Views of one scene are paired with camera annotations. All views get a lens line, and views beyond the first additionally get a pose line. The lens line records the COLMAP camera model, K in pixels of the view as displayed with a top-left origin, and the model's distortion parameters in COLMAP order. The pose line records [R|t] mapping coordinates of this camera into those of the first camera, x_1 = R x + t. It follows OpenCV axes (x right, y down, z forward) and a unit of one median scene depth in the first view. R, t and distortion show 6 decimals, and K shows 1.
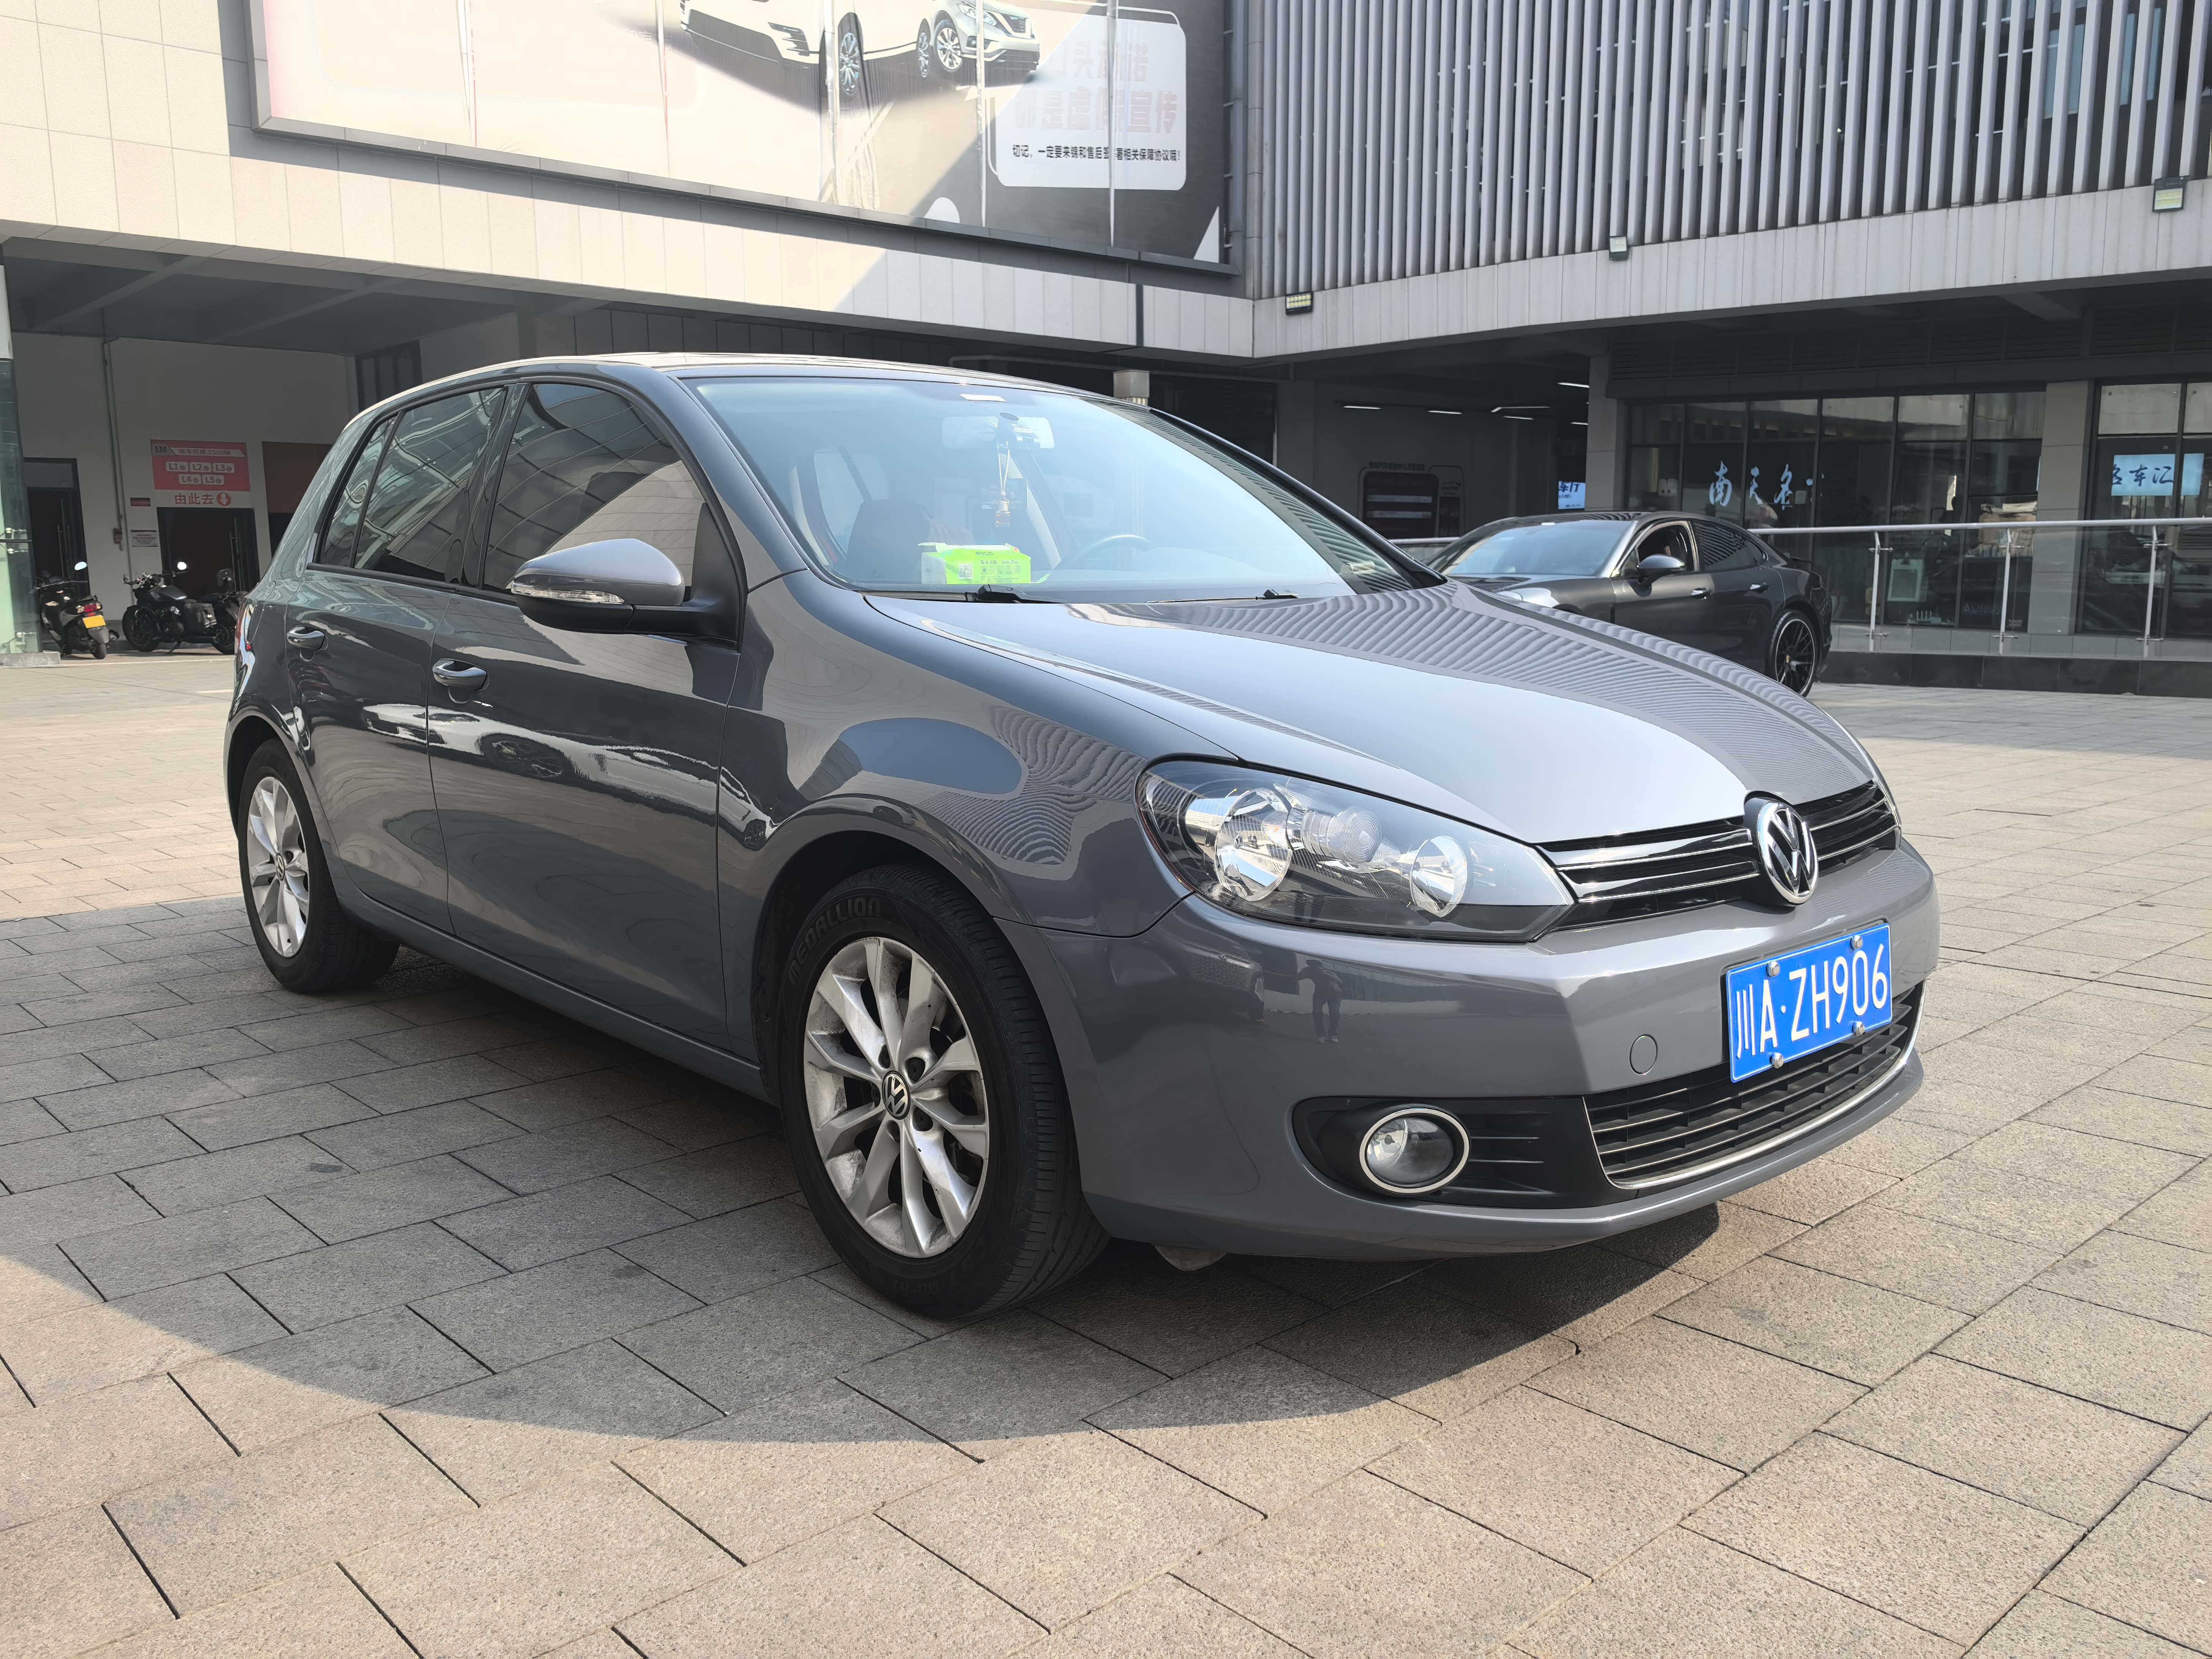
lens RADIAL K [[1747.0, 0, 1104.4], [0, 1747.0, 832.7], [0, 0, 1]] dist [0.016964, -0.026460]
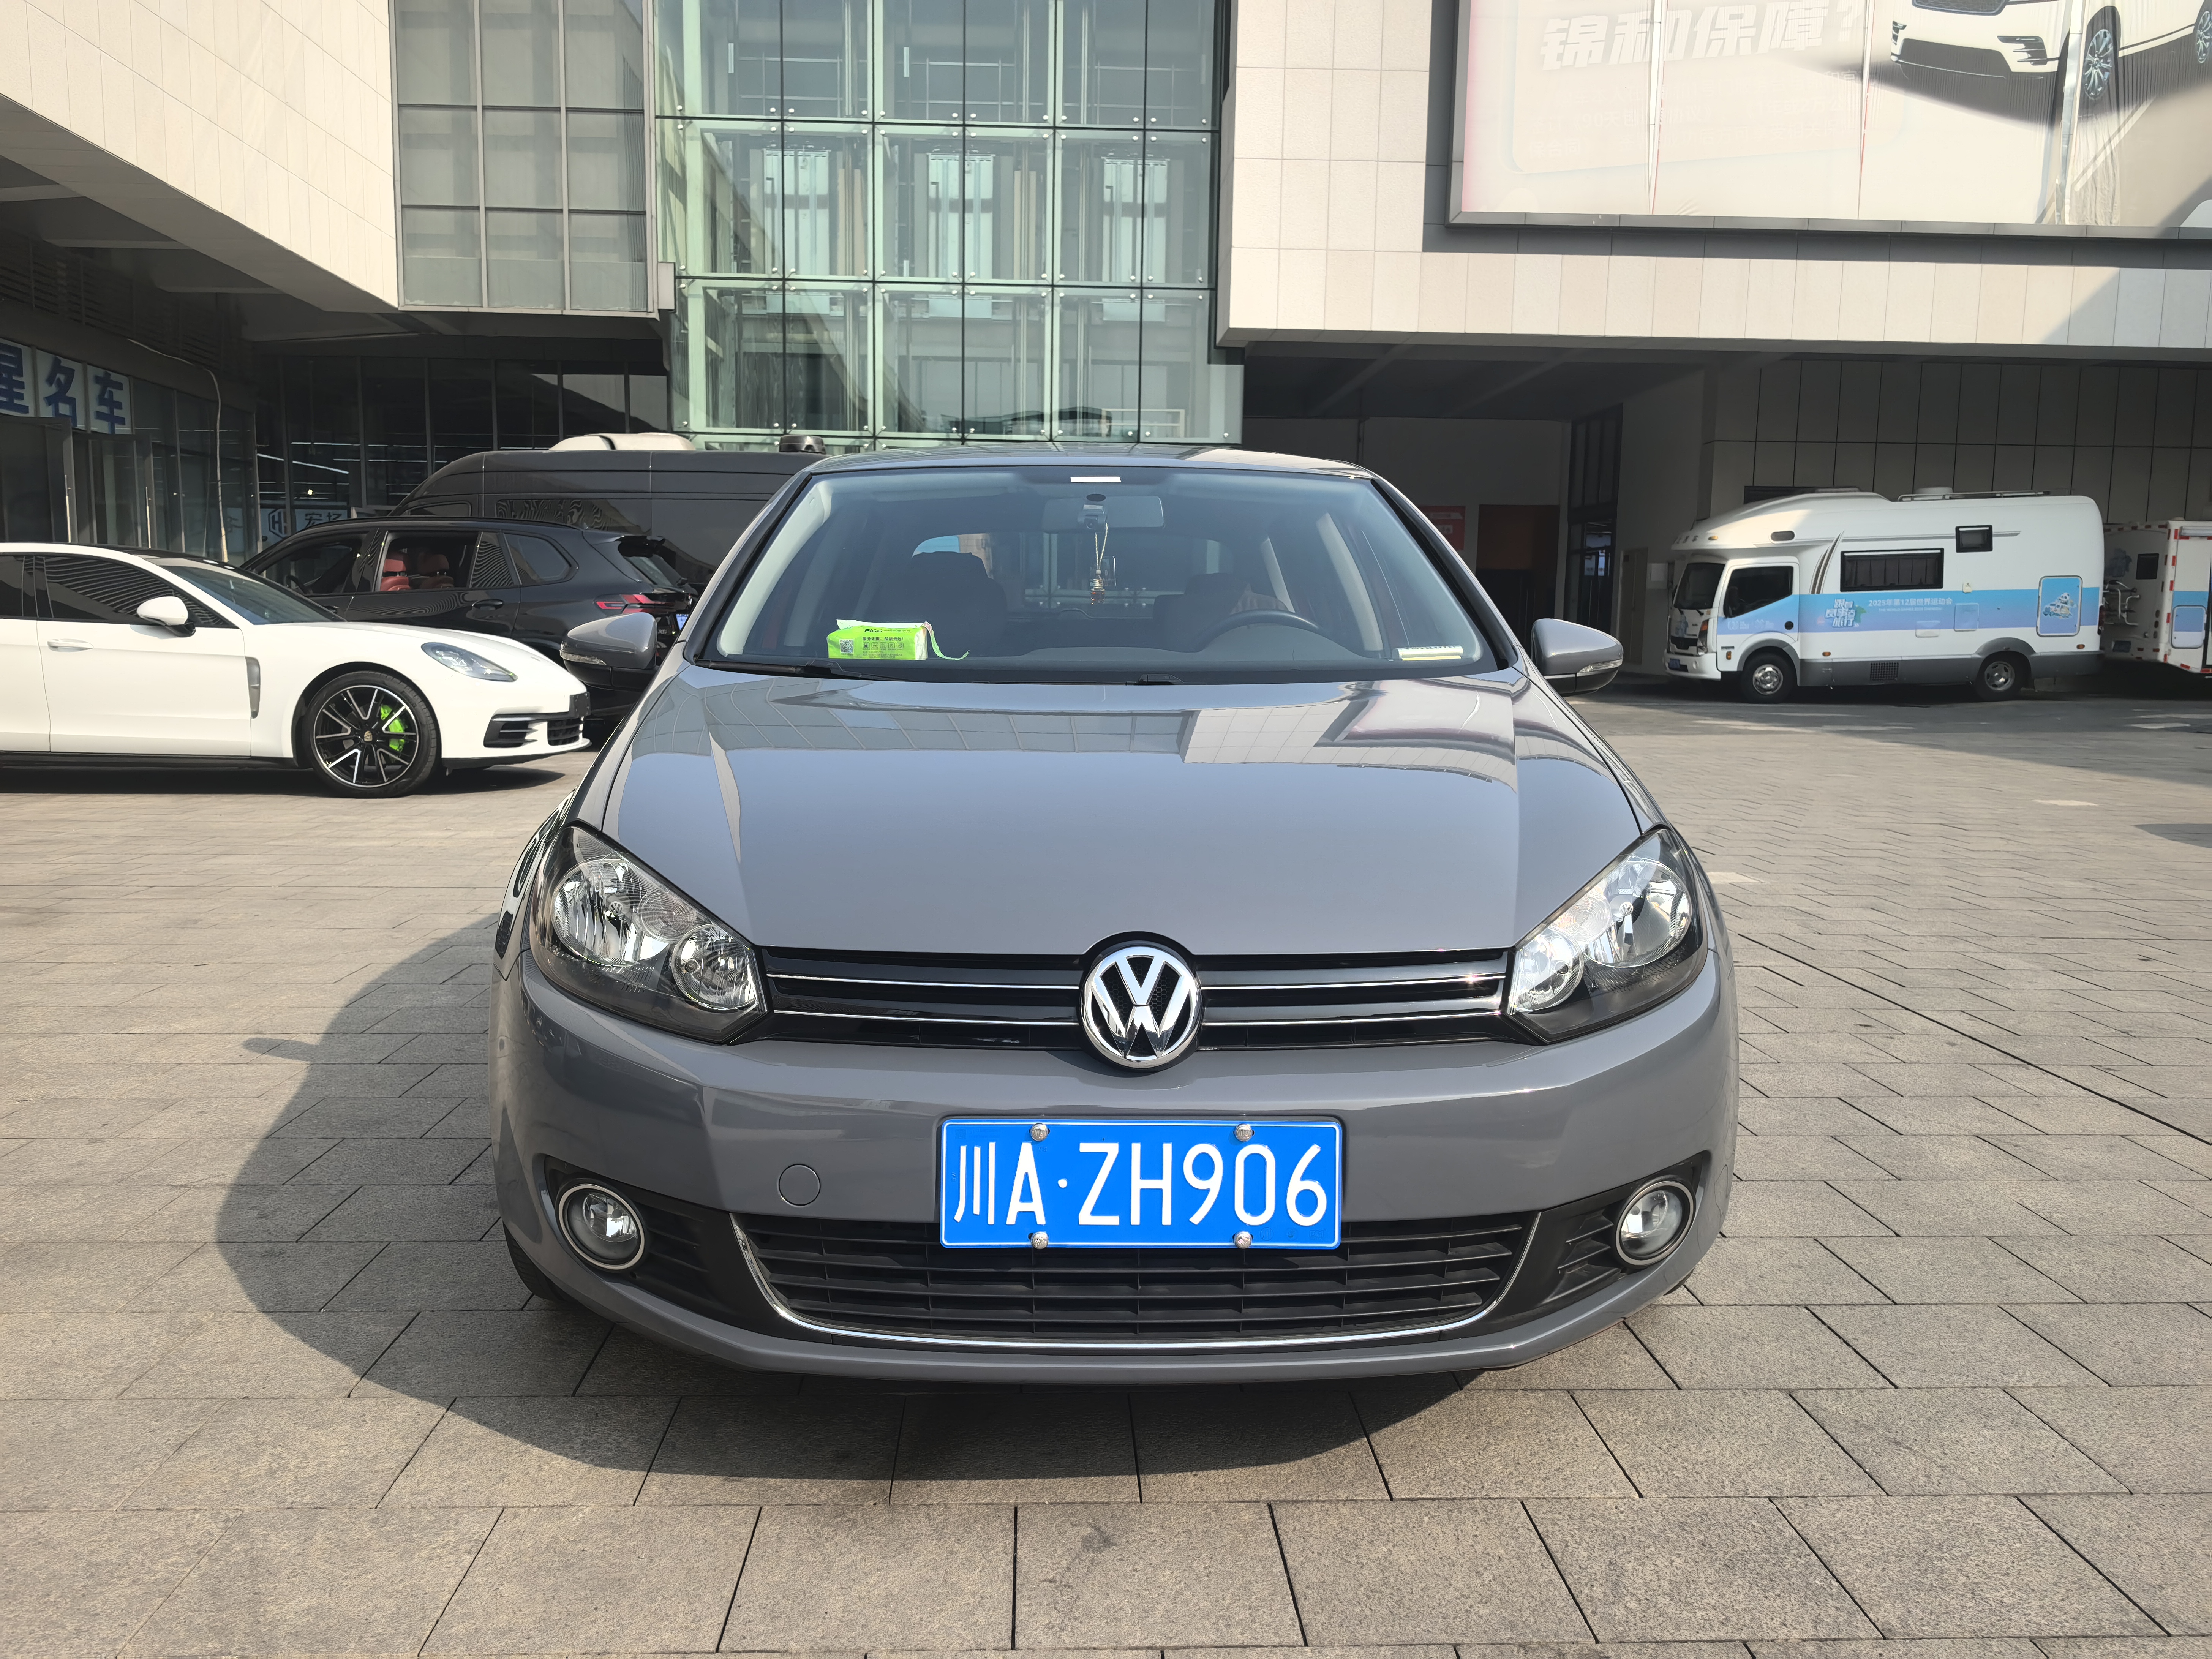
lens RADIAL K [[1747.0, 0, 1090.0], [0, 1747.0, 820.0], [0, 0, 1]] dist [0.016964, -0.026460]
pose [[0.768502, 0.090513, -0.633413, 0.751970], [-0.113867, 0.993489, 0.003814, -0.065673], [0.629634, 0.069194, 0.773804, 0.272626]]
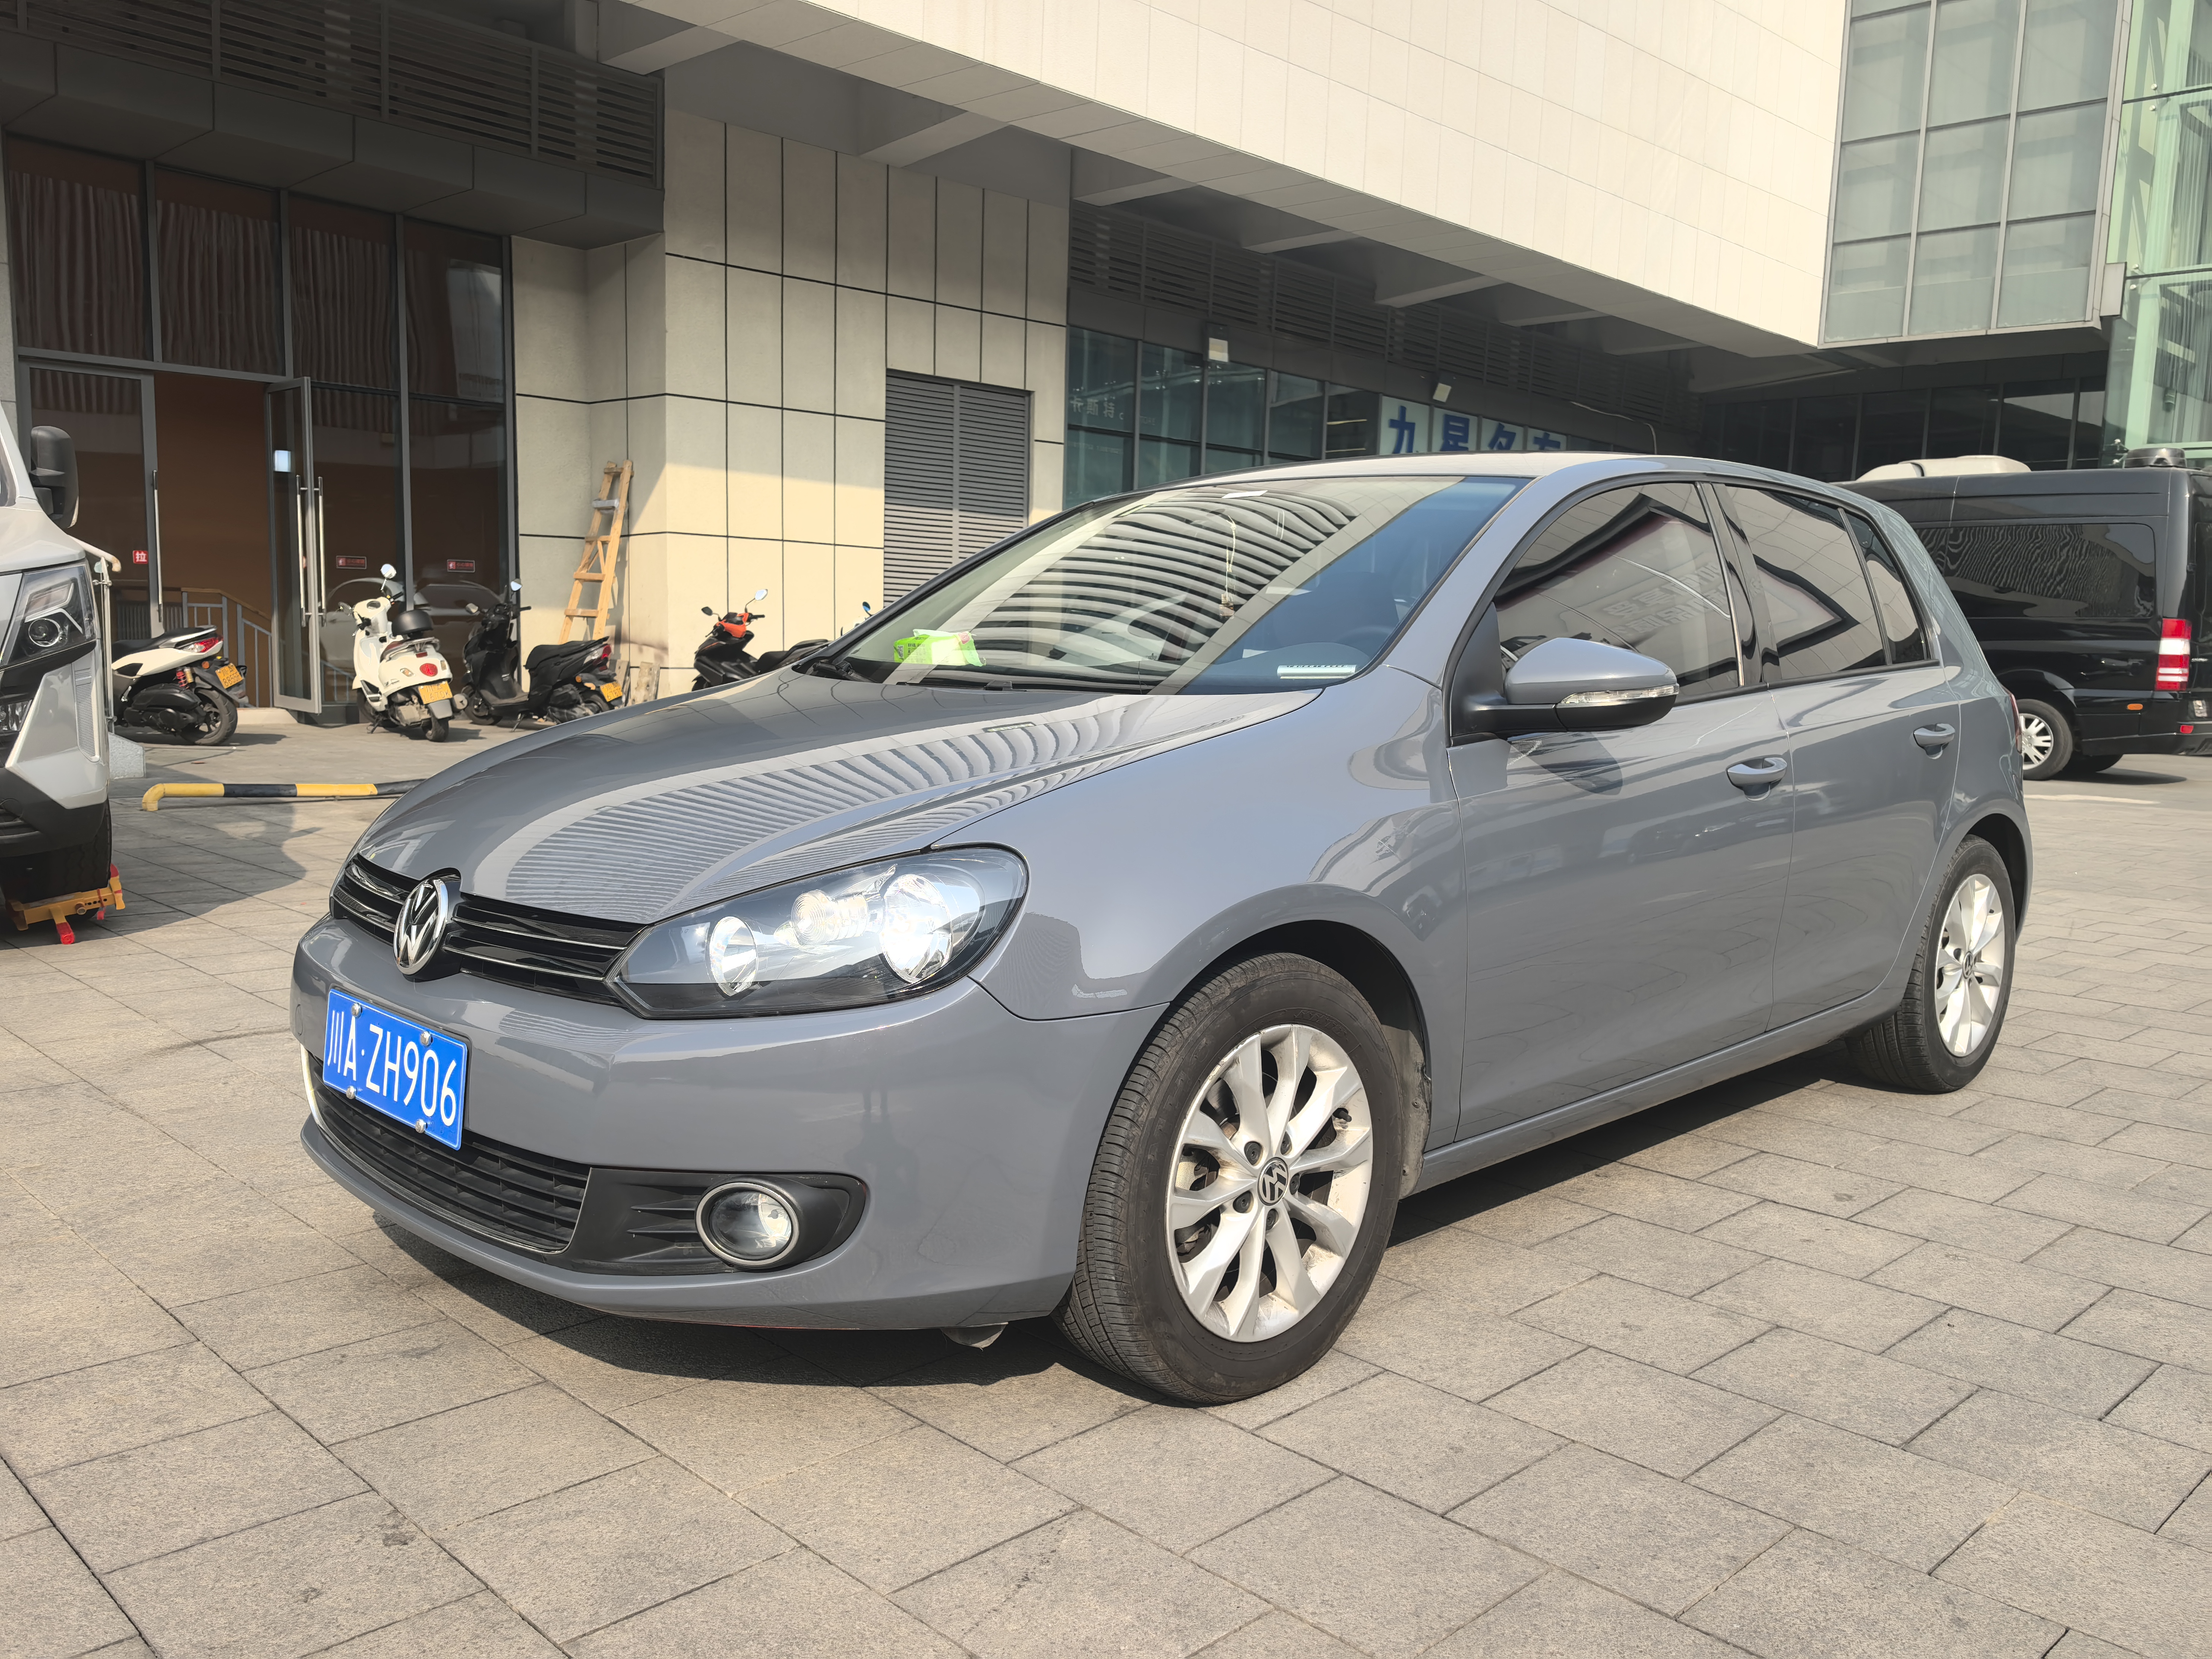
lens RADIAL K [[1747.0, 0, 1122.8], [0, 1747.0, 829.1], [0, 0, 1]] dist [0.016964, -0.026460]
pose [[0.065960, 0.123661, -0.990130, 1.221858], [-0.175616, 0.978240, 0.110477, -0.199368], [0.982247, 0.166595, 0.086242, 1.101782]]
